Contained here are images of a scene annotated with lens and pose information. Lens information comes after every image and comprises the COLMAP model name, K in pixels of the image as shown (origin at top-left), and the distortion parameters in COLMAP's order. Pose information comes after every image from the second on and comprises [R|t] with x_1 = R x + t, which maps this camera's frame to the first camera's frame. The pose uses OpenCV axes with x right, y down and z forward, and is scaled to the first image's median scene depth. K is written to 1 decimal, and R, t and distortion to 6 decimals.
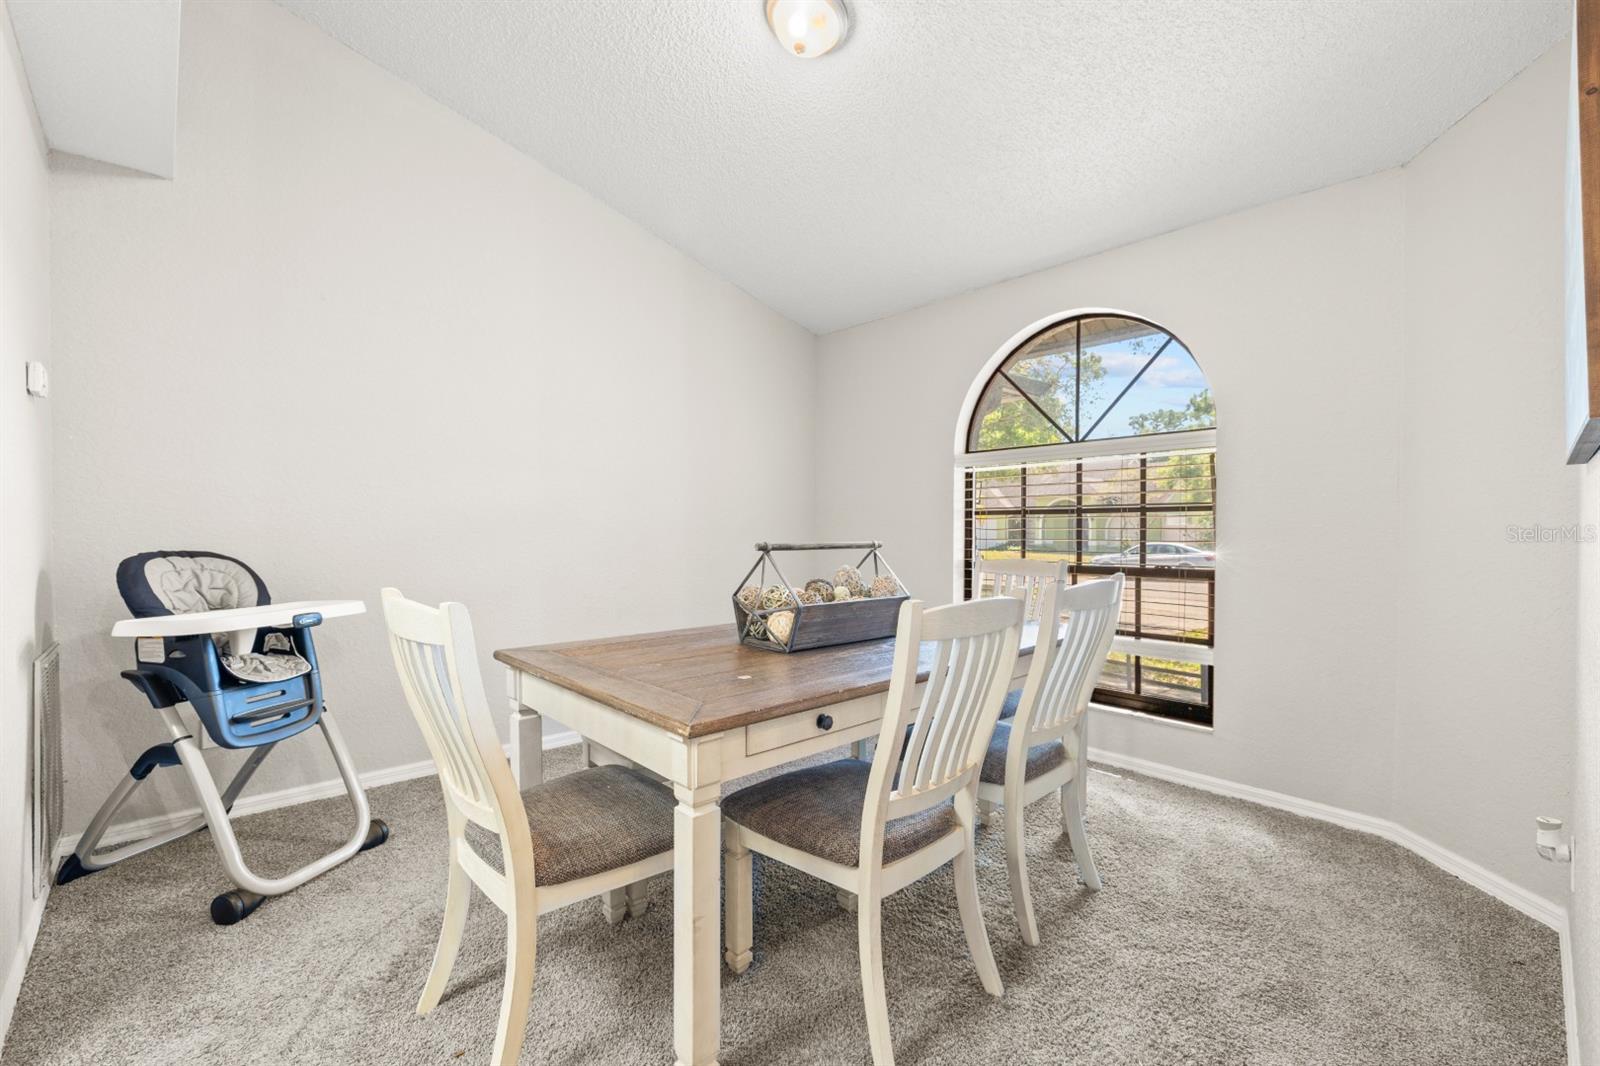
lens RADIAL K [[682.6, 0, 798.5], [0, 682.6, 528.6], [0, 0, 1]] dist [0.001878, 0.000409]
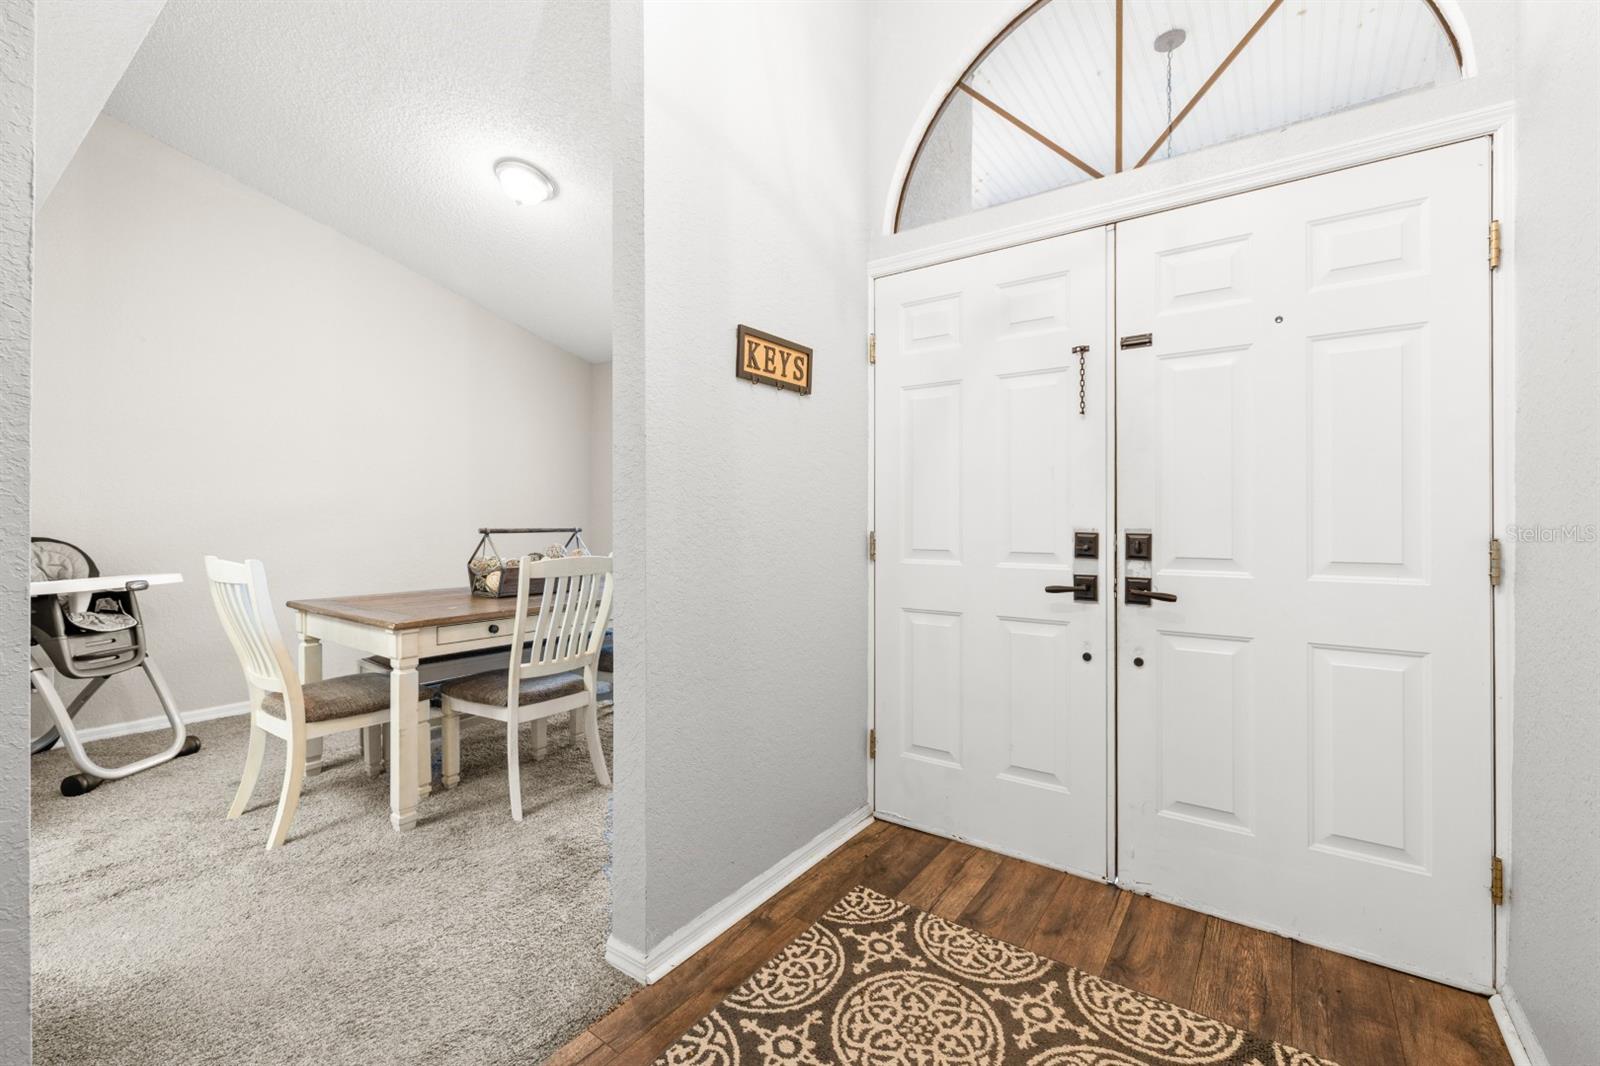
lens RADIAL K [[682.6, 0, 794.4], [0, 682.6, 508.9], [0, 0, 1]] dist [0.001878, 0.000409]
pose [[0.981652, 0.000095, 0.190683, 0.342717], [0.002348, 0.999918, -0.012585, -0.001627], [-0.190668, 0.012802, 0.981571, -0.649213]]
